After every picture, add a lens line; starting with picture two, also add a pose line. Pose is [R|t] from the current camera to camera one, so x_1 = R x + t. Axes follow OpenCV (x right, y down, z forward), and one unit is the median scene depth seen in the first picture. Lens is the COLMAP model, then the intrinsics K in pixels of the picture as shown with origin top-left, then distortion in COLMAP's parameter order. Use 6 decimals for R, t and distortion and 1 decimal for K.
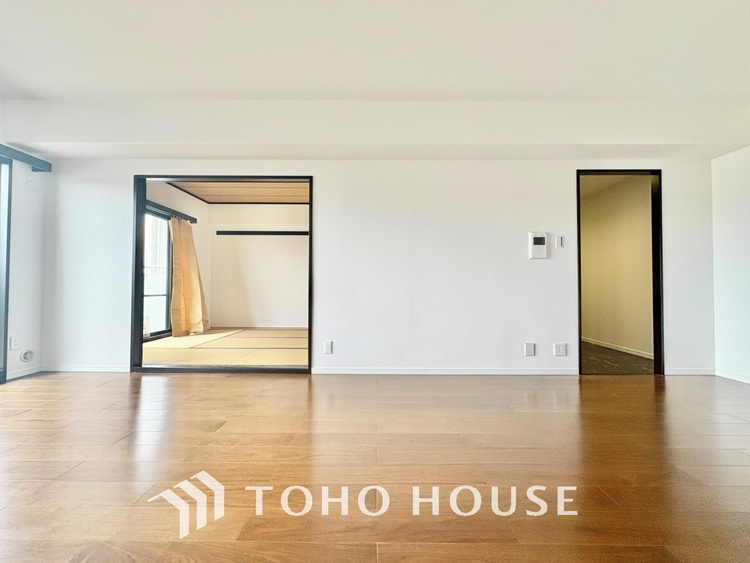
lens RADIAL K [[301.1, 0, 375.0], [0, 301.1, 281.5], [0, 0, 1]] dist [-0.001712, -0.000275]
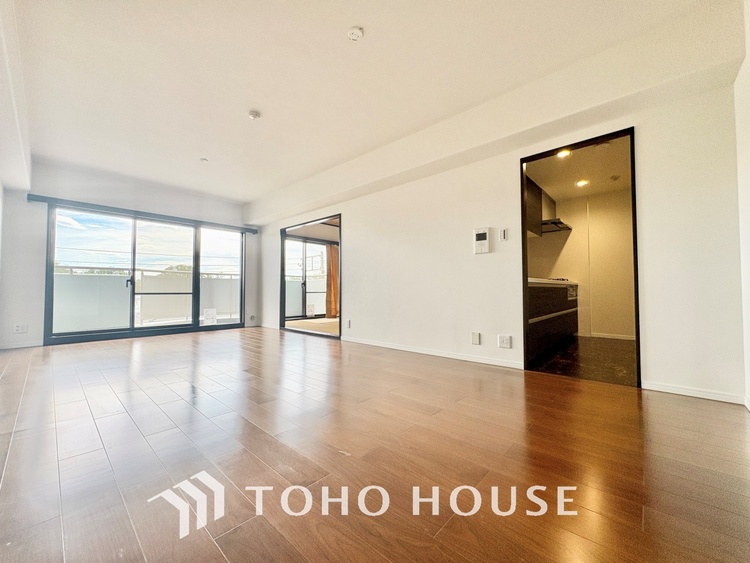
lens RADIAL K [[301.1, 0, 375.0], [0, 301.1, 281.5], [0, 0, 1]] dist [-0.001712, -0.000275]
pose [[0.740102, -0.025729, -0.672002, 0.973802], [0.019151, 0.999669, -0.017183, 0.033772], [0.672222, -0.000153, 0.740350, -0.035564]]
